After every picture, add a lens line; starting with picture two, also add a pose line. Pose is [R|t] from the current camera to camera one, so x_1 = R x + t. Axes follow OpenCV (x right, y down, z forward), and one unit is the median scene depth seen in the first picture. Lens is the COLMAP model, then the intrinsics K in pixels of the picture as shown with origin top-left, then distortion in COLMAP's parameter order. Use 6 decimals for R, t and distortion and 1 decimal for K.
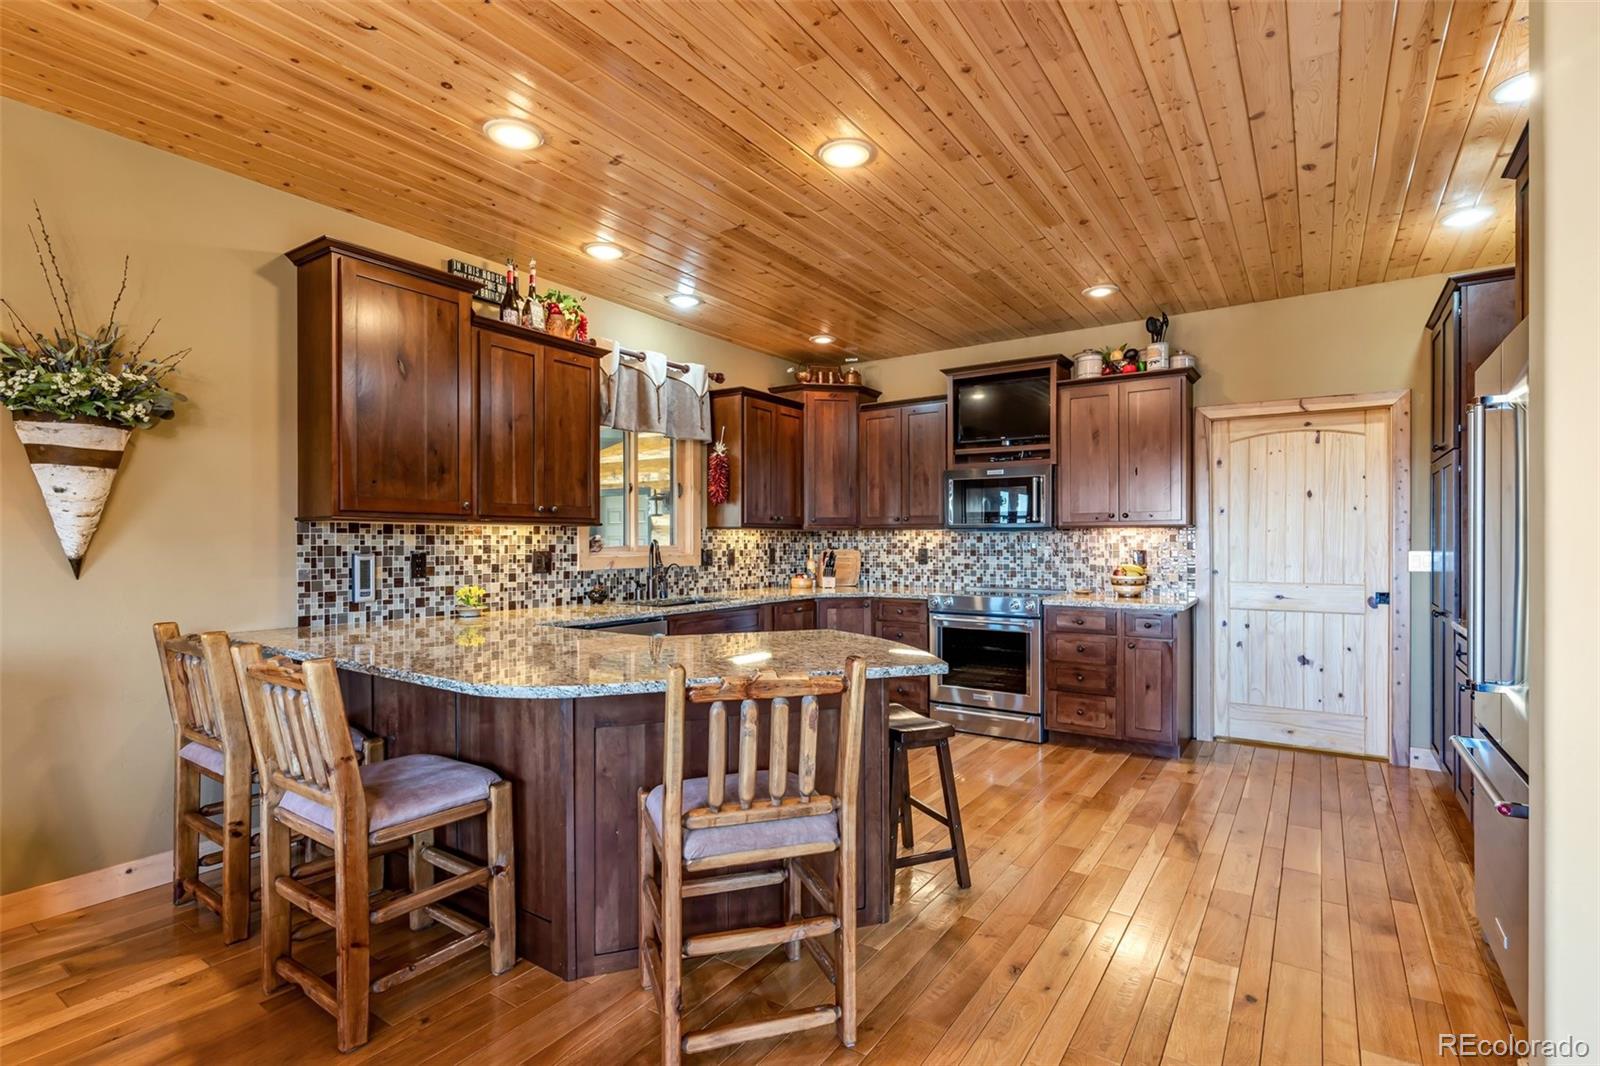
lens RADIAL K [[761.4, 0, 799.3], [0, 761.4, 541.6], [0, 0, 1]] dist [0.000355, -0.000281]
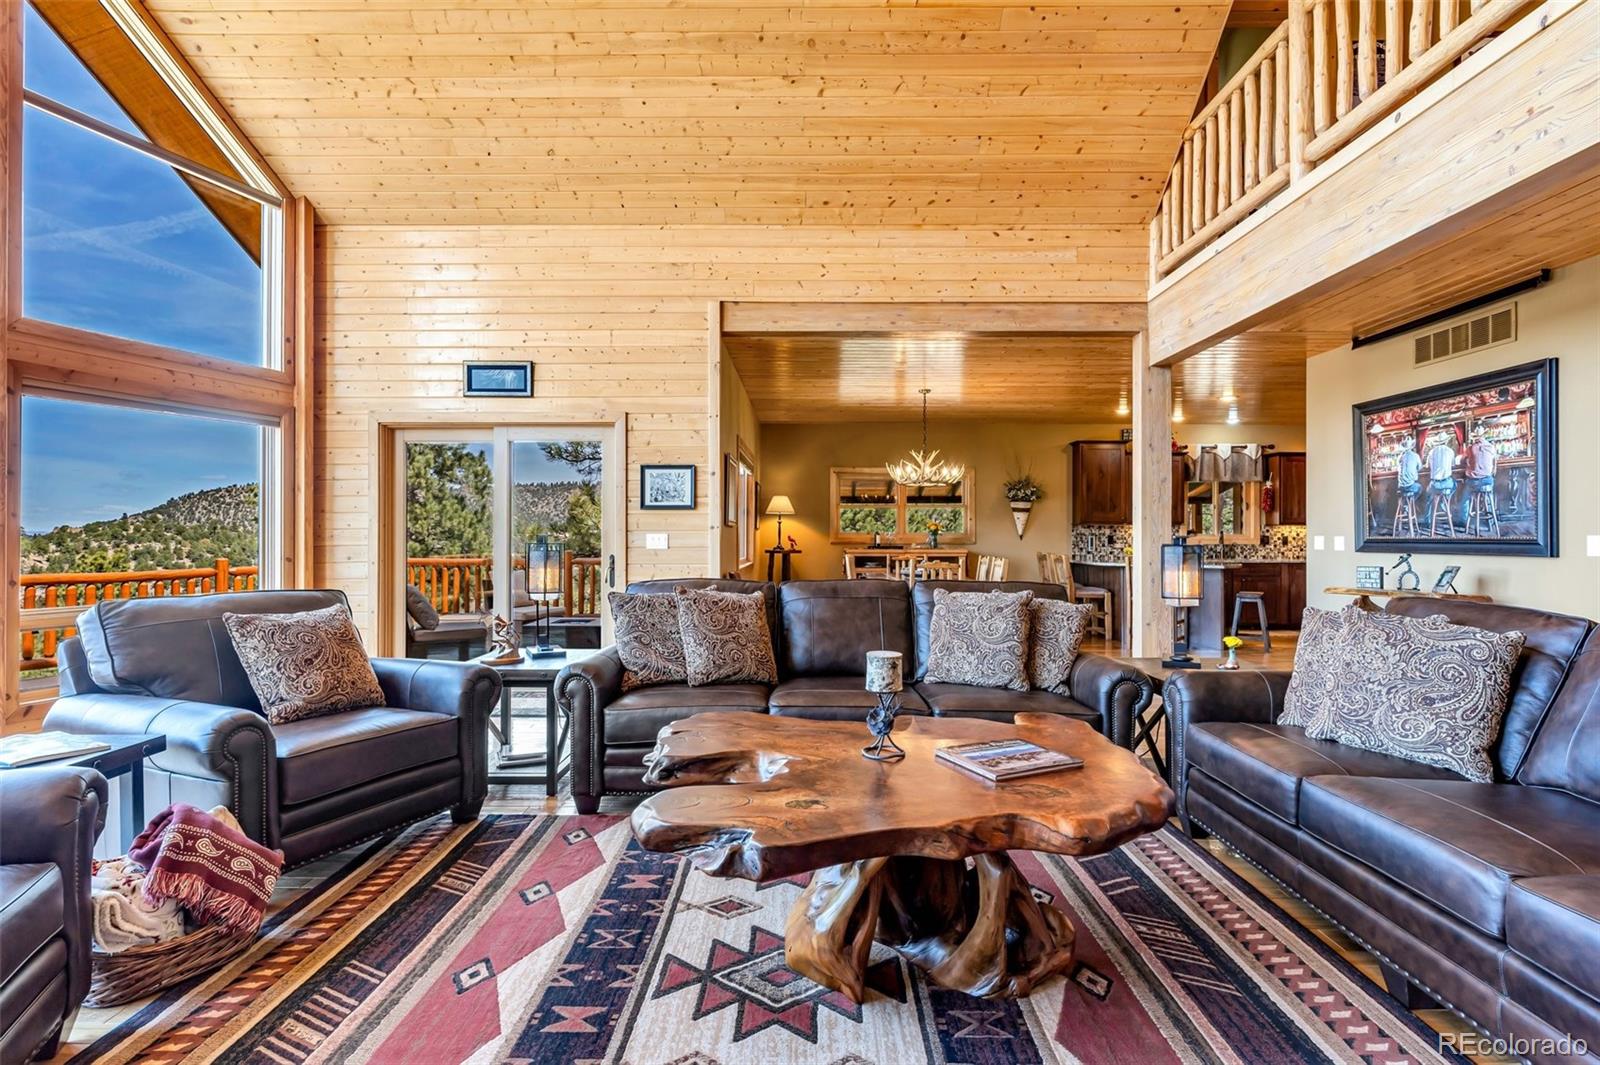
lens RADIAL K [[761.4, 0, 799.3], [0, 761.4, 541.1], [0, 0, 1]] dist [0.000355, -0.000281]
pose [[0.544930, 0.005854, -0.838461, 1.134140], [-0.003857, 0.999983, 0.004475, 0.025030], [0.838472, 0.000796, 0.544943, -1.382948]]
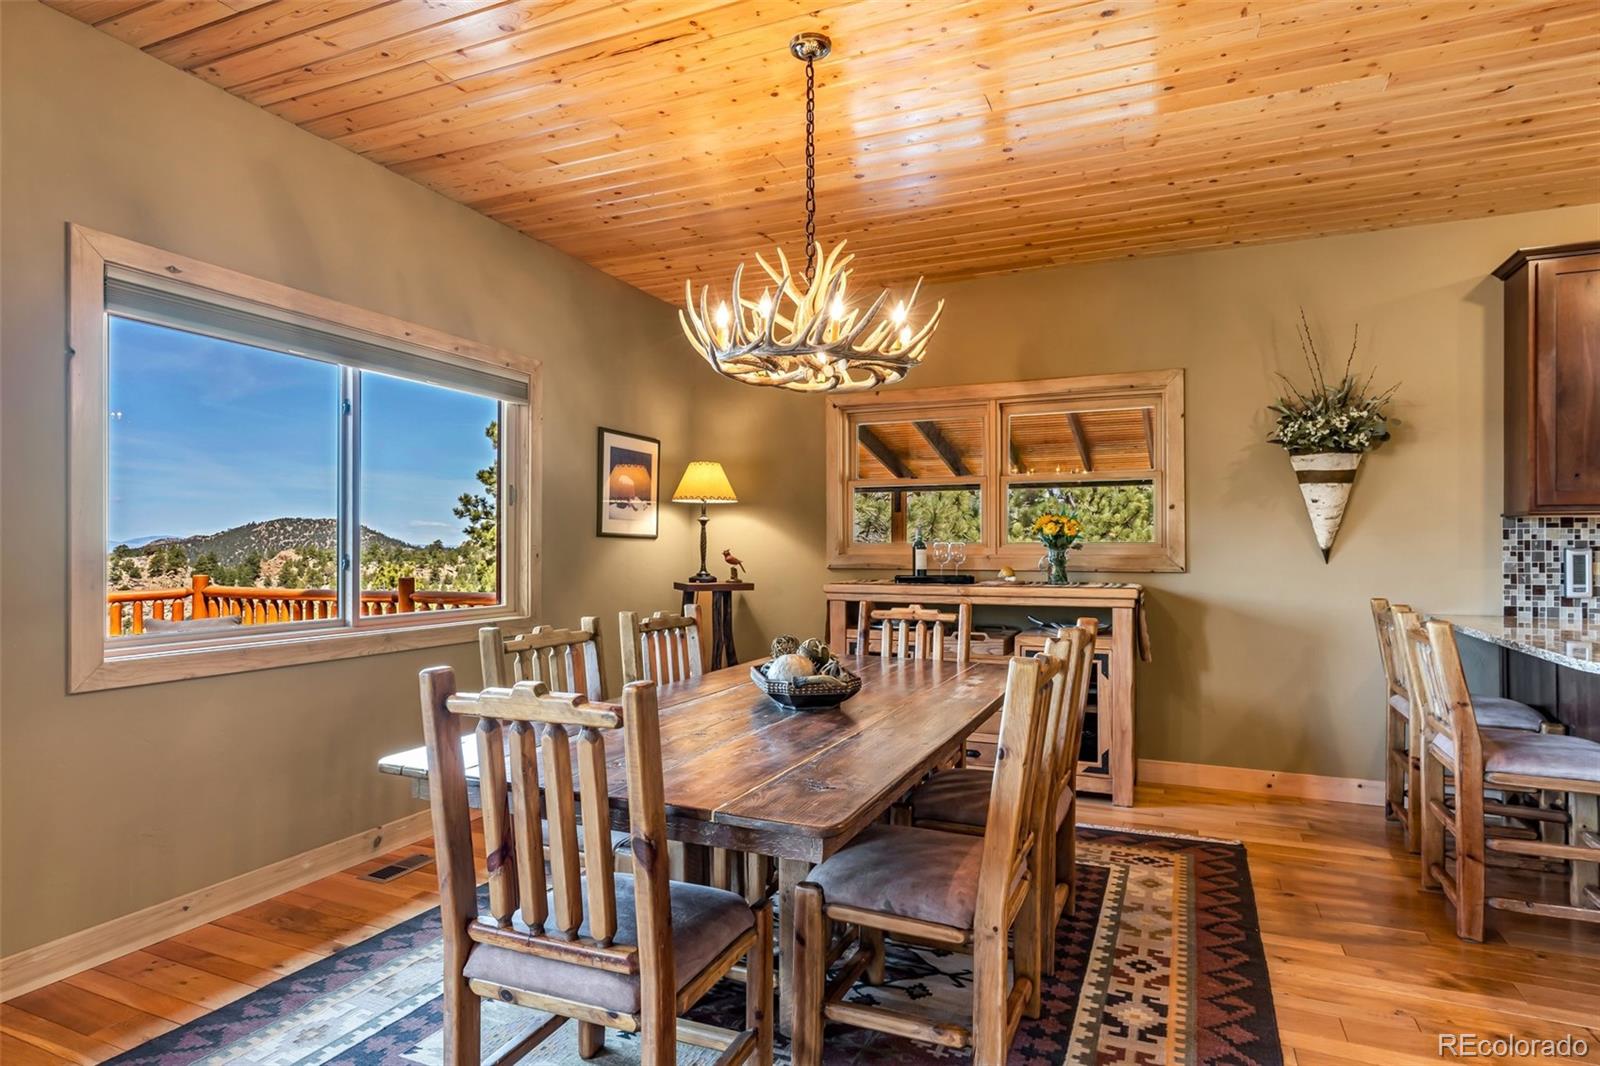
lens RADIAL K [[871.1, 0, 792.0], [0, 871.1, 552.8], [0, 0, 1]] dist [-0.001041, -0.001260]
pose [[0.175874, 0.006968, -0.984388, 0.297634], [-0.000812, 0.999976, 0.006933, 0.012339], [0.984412, -0.000420, 0.175876, -0.163568]]
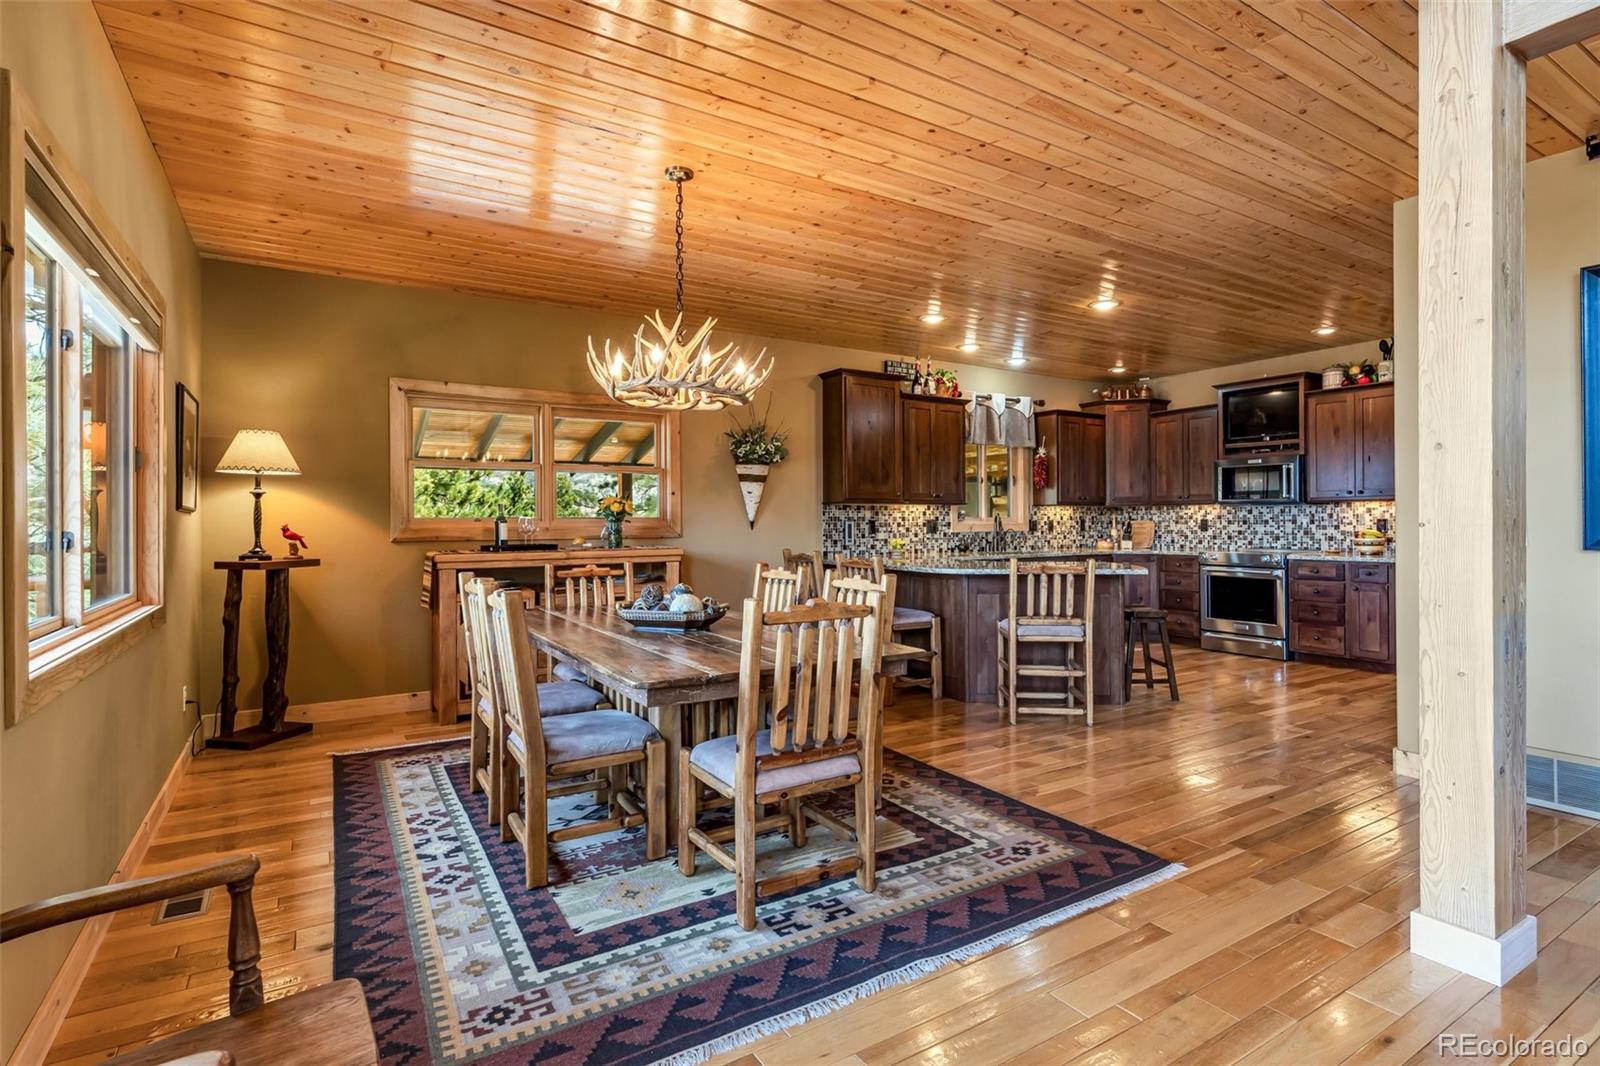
lens RADIAL K [[783.9, 0, 803.2], [0, 783.9, 524.6], [0, 0, 1]] dist [0.000363, -0.000220]
pose [[0.914266, -0.002014, -0.405109, 0.114584], [0.003893, 0.999985, 0.003815, 0.015334], [0.405095, -0.005065, 0.914261, -0.750570]]
